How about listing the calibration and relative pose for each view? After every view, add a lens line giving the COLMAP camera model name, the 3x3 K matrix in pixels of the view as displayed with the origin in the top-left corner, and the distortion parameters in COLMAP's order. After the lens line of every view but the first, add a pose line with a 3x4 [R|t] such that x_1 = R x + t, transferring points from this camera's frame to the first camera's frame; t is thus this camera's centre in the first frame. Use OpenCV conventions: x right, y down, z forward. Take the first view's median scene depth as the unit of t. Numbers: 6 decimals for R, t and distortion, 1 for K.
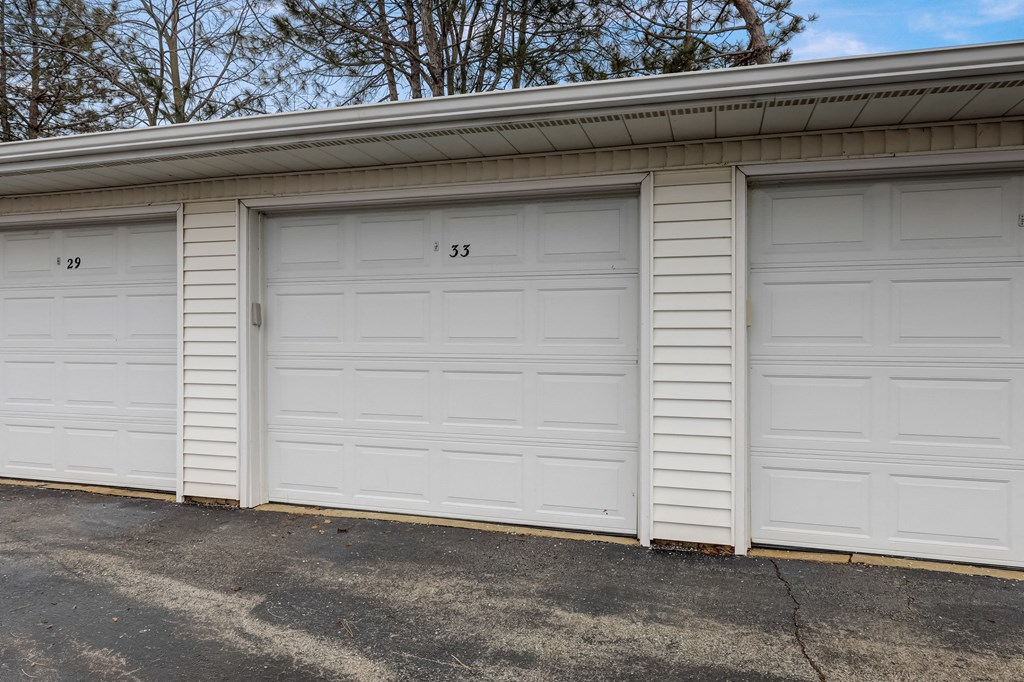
lens RADIAL K [[671.0, 0, 512.0], [0, 671.0, 341.0], [0, 0, 1]] dist [0.001040, 0.000509]
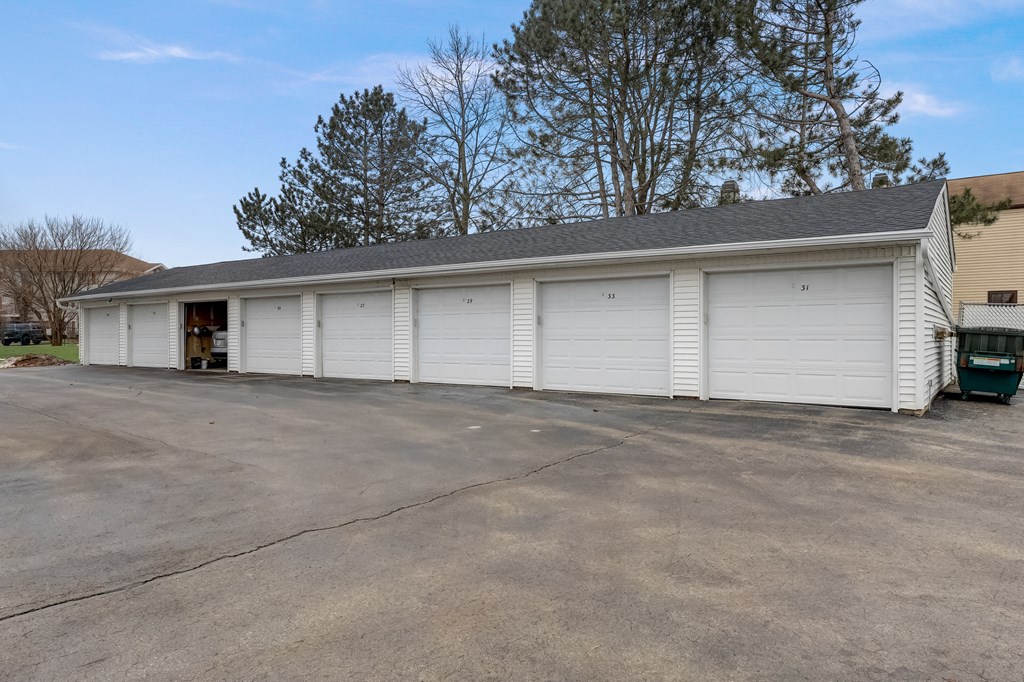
lens RADIAL K [[671.0, 0, 512.0], [0, 671.0, 341.0], [0, 0, 1]] dist [0.001040, 0.000509]
pose [[0.946821, -0.000721, -0.321761, 0.396102], [0.000444, 0.999999, -0.000935, 0.049333], [0.321762, 0.000743, 0.946820, -1.631178]]
